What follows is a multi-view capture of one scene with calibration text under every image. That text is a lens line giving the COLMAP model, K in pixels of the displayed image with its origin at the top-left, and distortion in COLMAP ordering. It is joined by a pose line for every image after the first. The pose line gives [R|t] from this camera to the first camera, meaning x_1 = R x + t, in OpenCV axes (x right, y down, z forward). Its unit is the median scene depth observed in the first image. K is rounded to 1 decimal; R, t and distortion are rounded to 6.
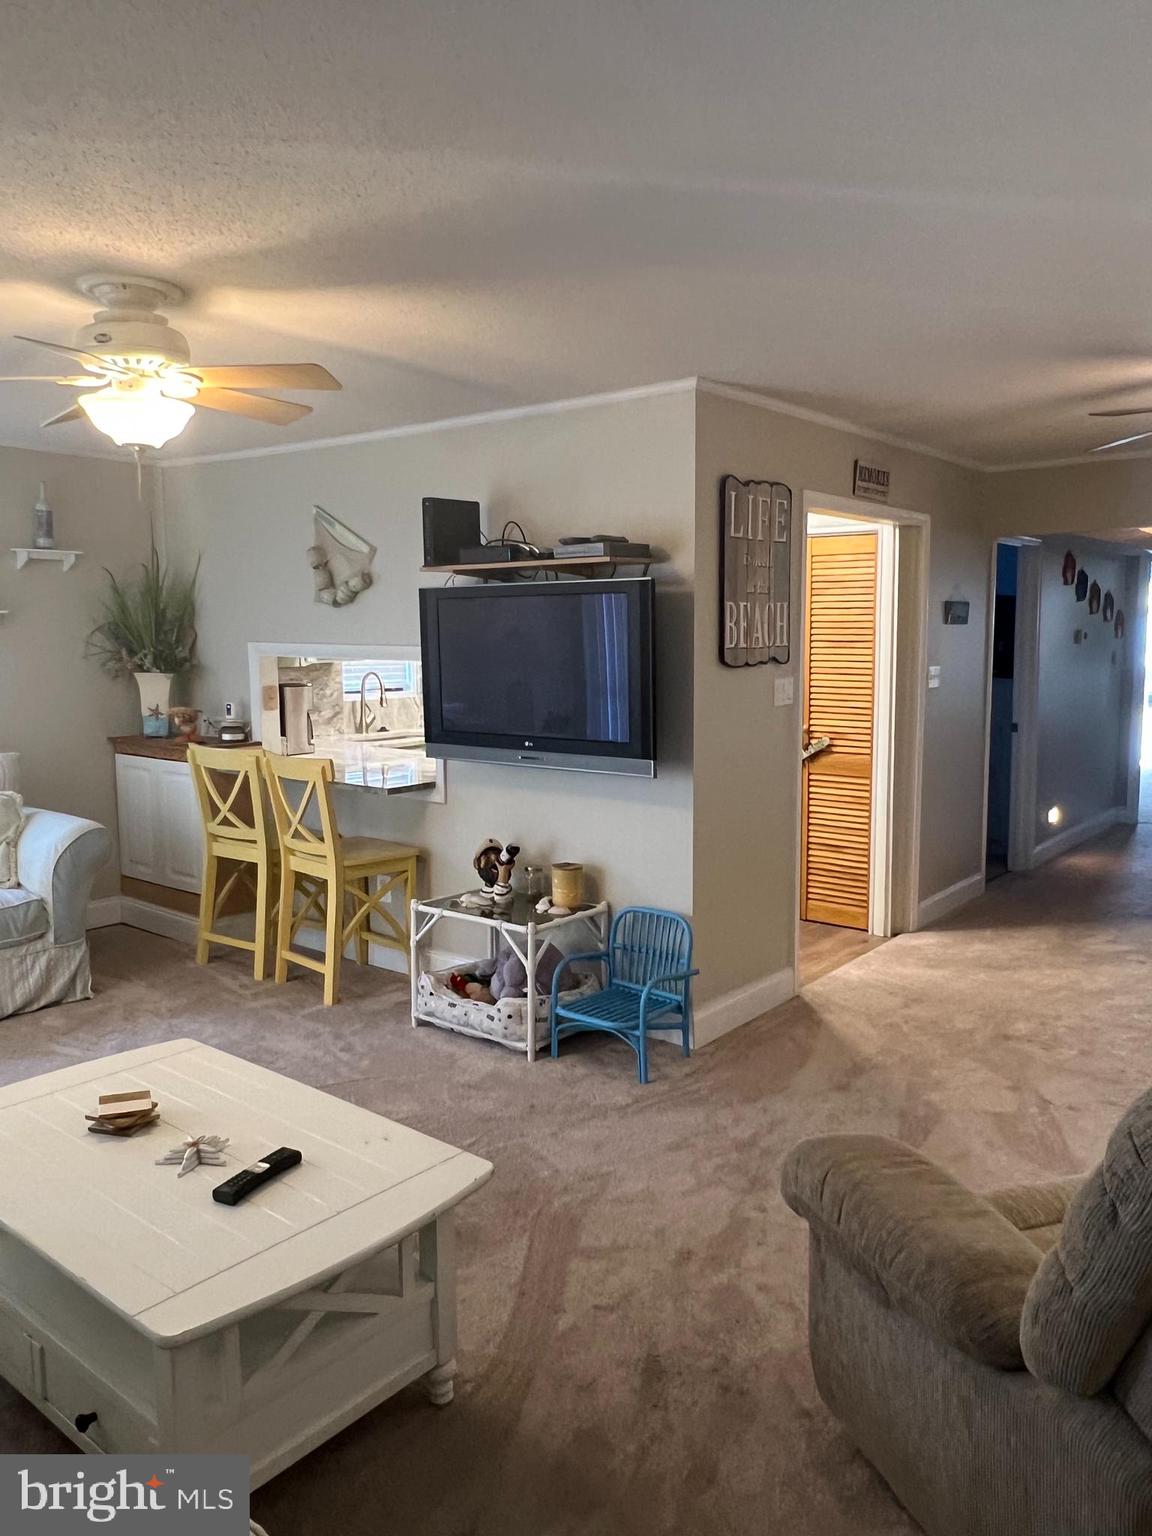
lens RADIAL K [[1129.1, 0, 569.3], [0, 1129.1, 762.4], [0, 0, 1]] dist [0.004098, -0.008971]
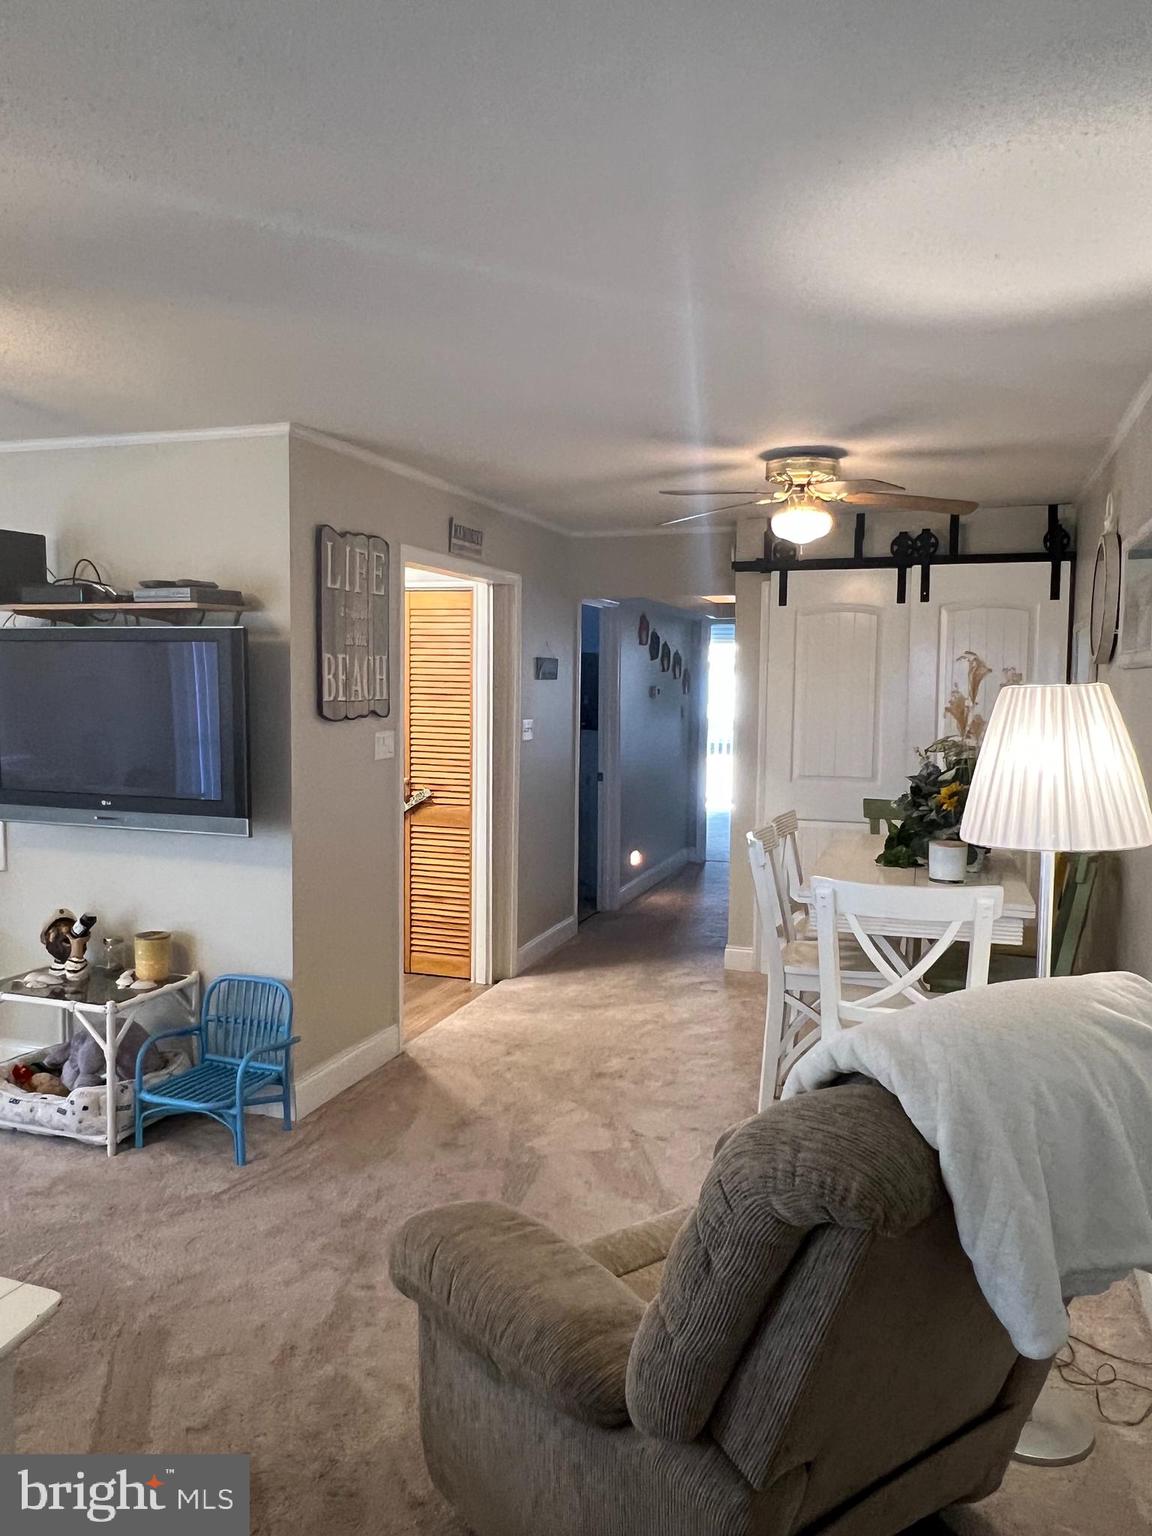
lens RADIAL K [[1129.1, 0, 567.2], [0, 1129.1, 771.4], [0, 0, 1]] dist [0.004098, -0.008971]
pose [[0.940050, -0.008187, 0.340938, 0.003056], [0.019652, 0.999351, -0.030186, -0.006788], [-0.340469, 0.035077, 0.939601, 0.015955]]
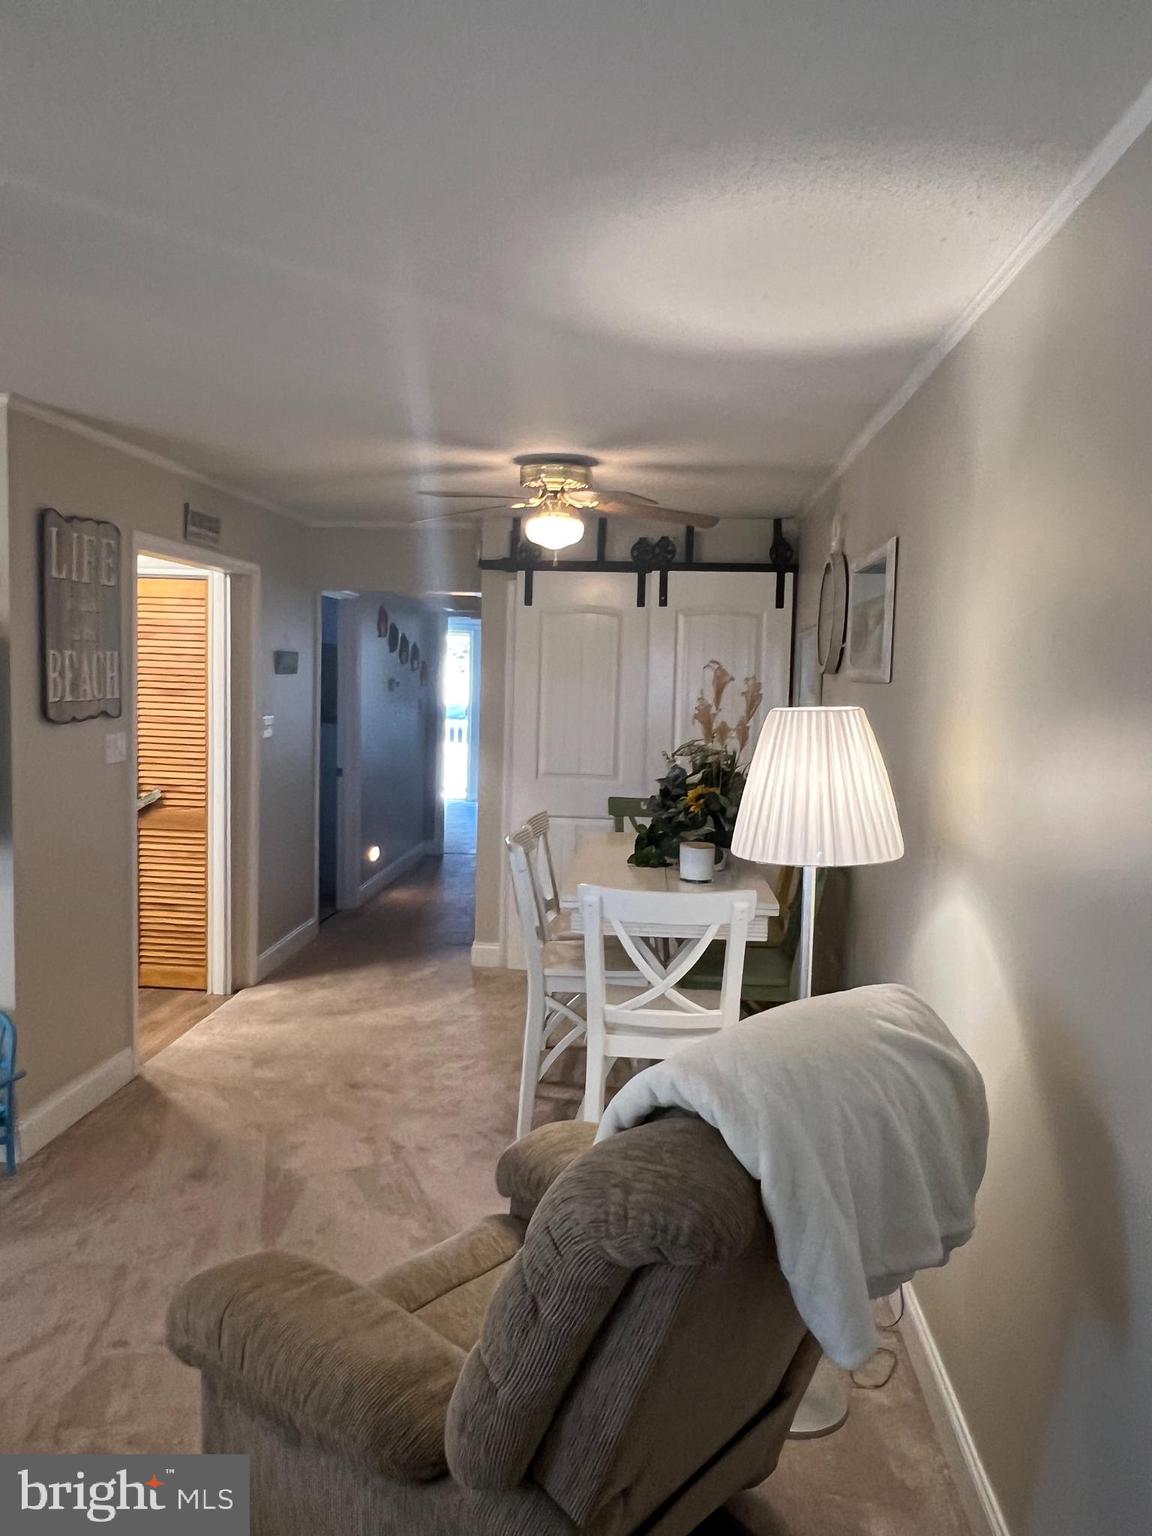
lens RADIAL K [[1129.1, 0, 566.3], [0, 1129.1, 769.3], [0, 0, 1]] dist [0.004098, -0.008971]
pose [[0.829737, -0.017095, 0.557893, -0.018849], [0.028499, 0.999525, -0.011759, -0.024474], [-0.557427, 0.025656, 0.829830, 0.036228]]
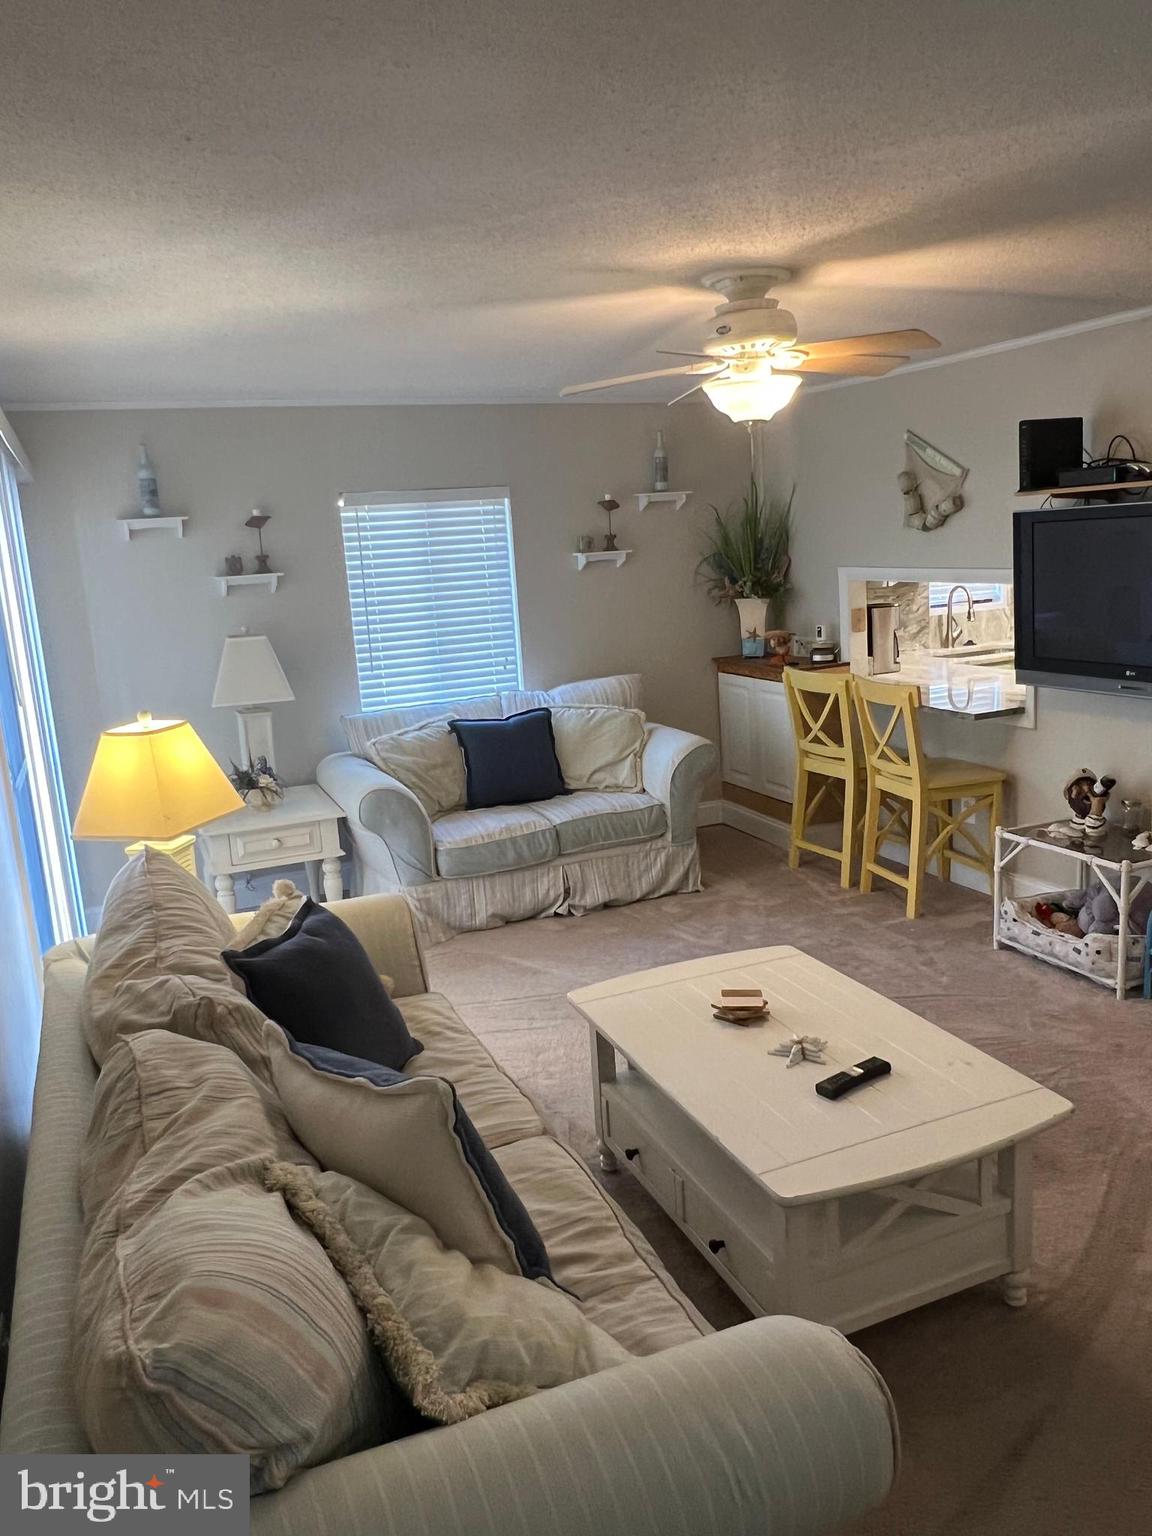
lens RADIAL K [[1129.1, 0, 586.8], [0, 1129.1, 763.0], [0, 0, 1]] dist [0.004098, -0.008971]
pose [[0.883936, 0.037738, -0.466083, 0.005515], [0.007216, 0.995519, 0.094291, -0.033010], [0.467552, -0.086710, 0.879702, -0.059132]]
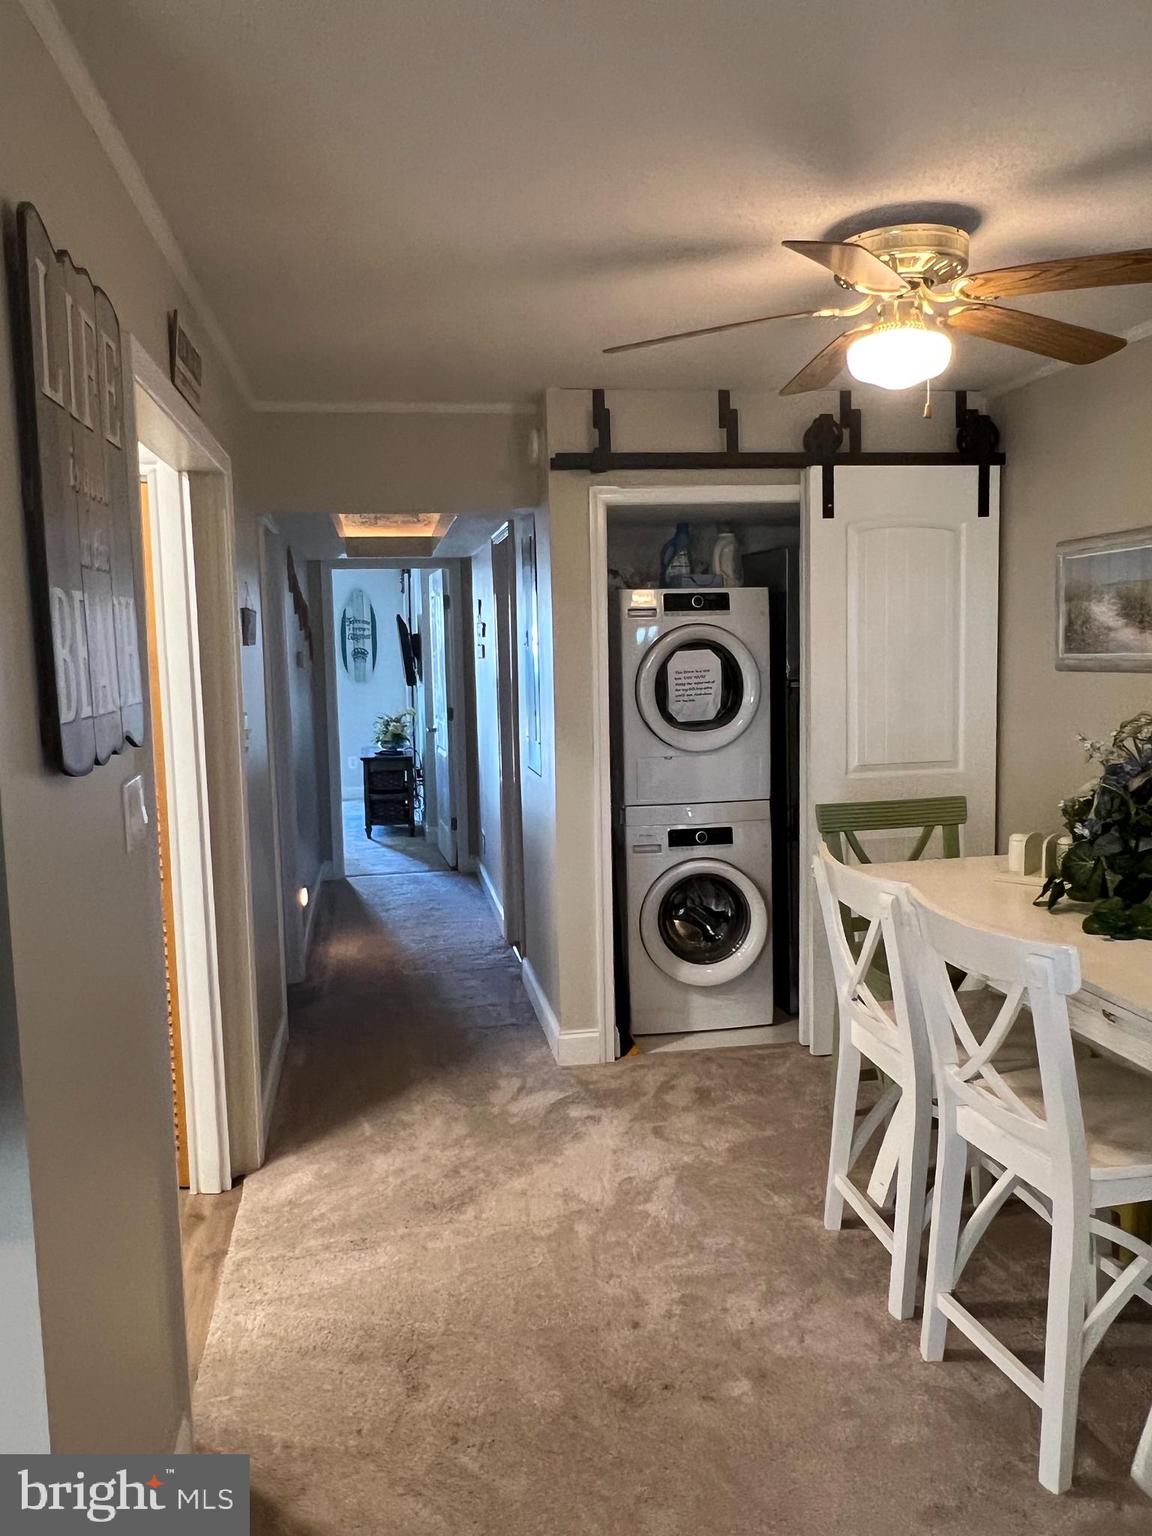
lens RADIAL K [[1129.1, 0, 567.5], [0, 1129.1, 765.5], [0, 0, 1]] dist [0.004098, -0.008971]
pose [[0.662983, -0.089701, 0.743241, -0.013170], [0.099868, 0.994519, 0.030945, -0.077975], [-0.741943, 0.053710, 0.668308, 0.611916]]
